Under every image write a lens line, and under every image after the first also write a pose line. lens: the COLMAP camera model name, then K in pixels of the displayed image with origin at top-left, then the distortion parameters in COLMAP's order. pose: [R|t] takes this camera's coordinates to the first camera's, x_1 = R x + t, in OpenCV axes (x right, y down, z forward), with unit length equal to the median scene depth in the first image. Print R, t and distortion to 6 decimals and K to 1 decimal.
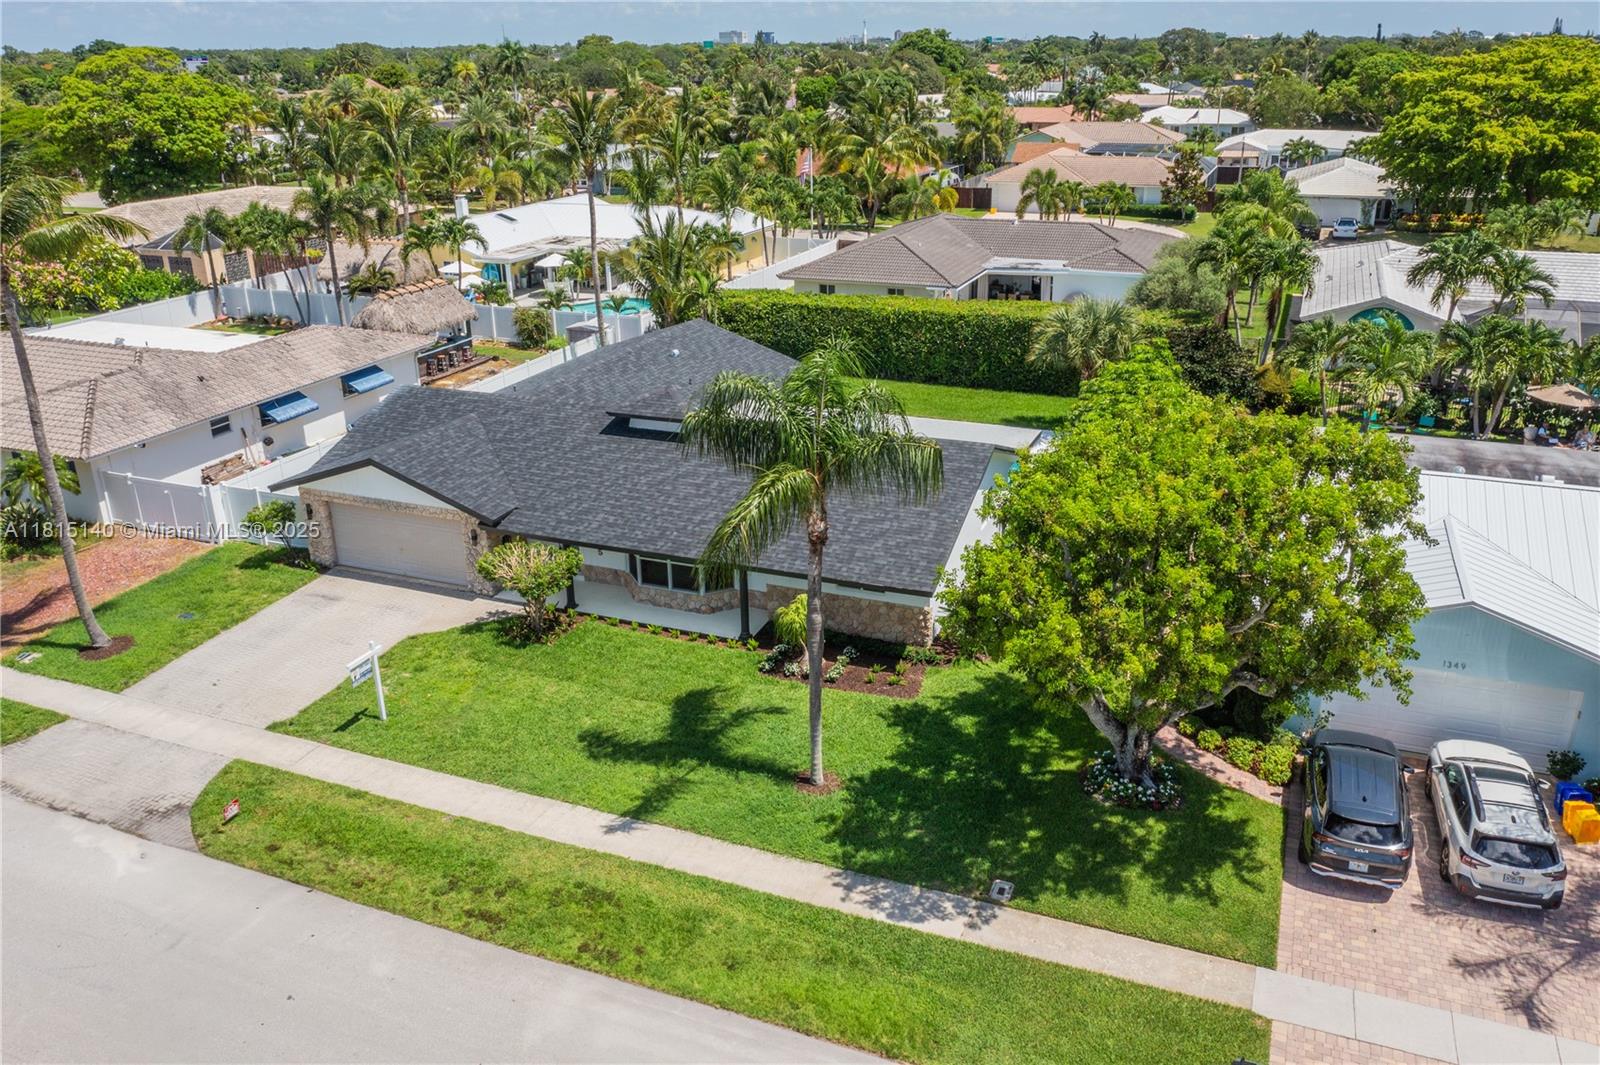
lens RADIAL K [[1241.5, 0, 800.0], [0, 1241.5, 532.5], [0, 0, 1]] dist [-0.013316, -0.001419]
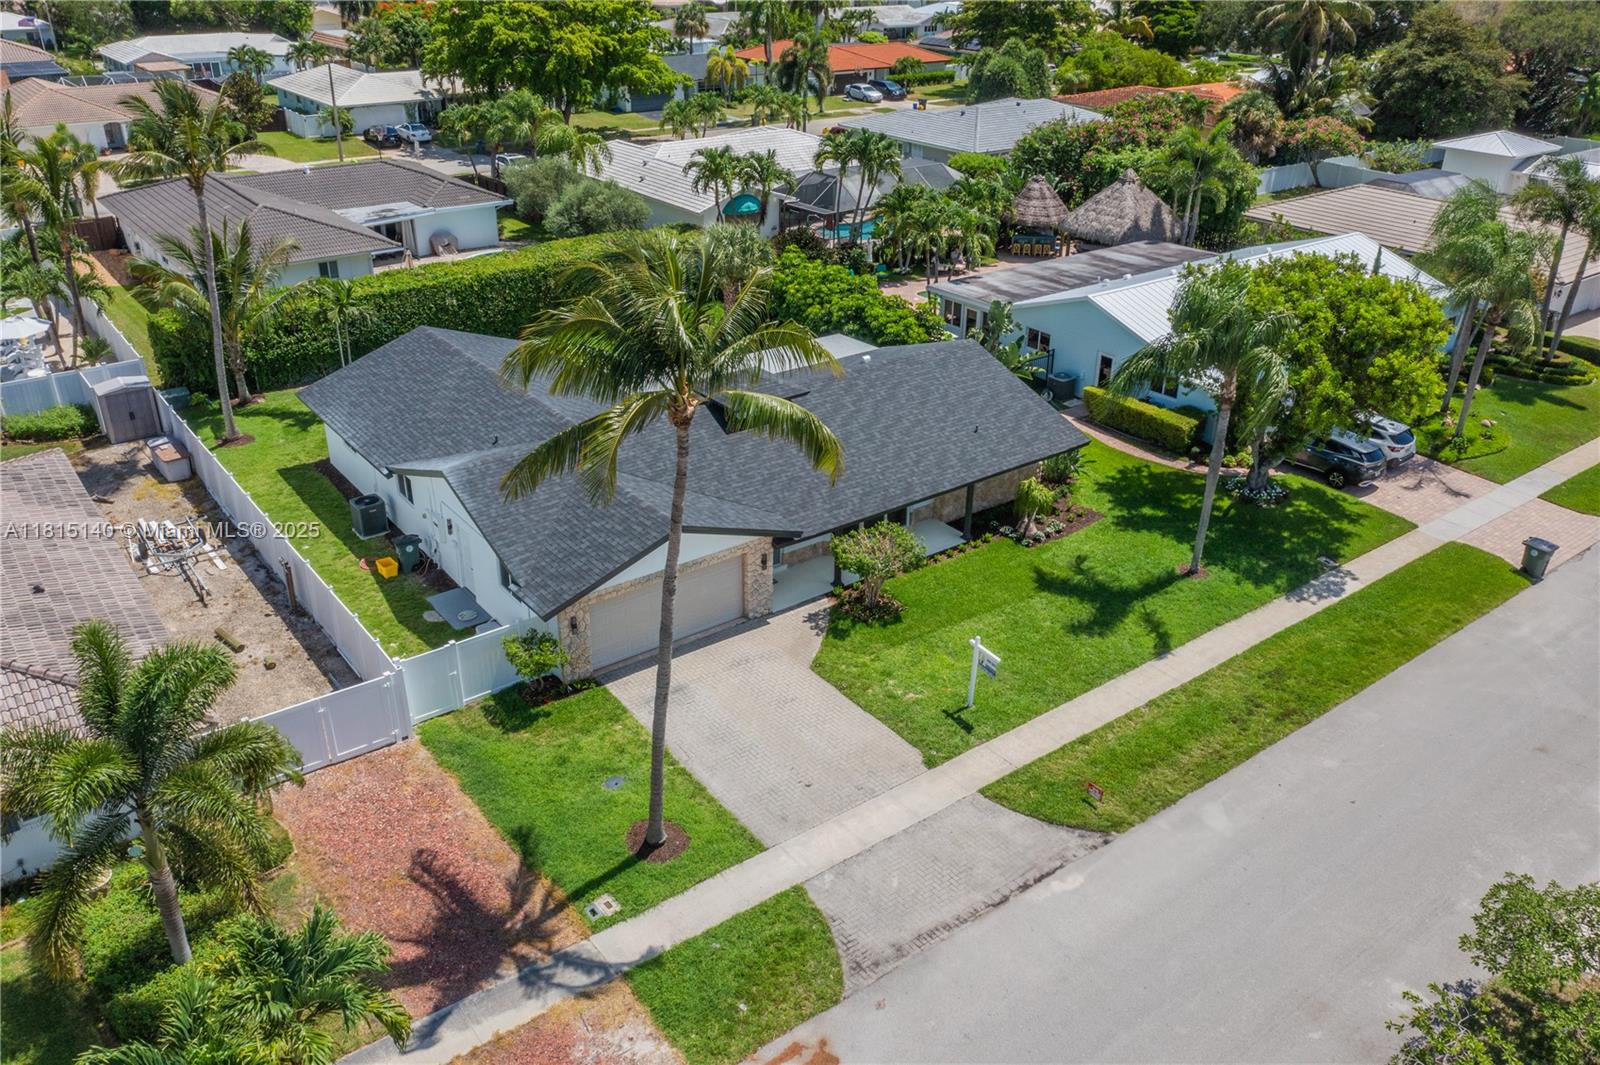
lens RADIAL K [[1242.6, 0, 800.0], [0, 1242.6, 532.5], [0, 0, 1]] dist [-0.007738, 0.001848]
pose [[0.509831, -0.368813, 0.777206, -0.954920], [0.296722, 0.923388, 0.243538, -0.236664], [-0.807482, 0.106451, 0.580207, 0.377040]]
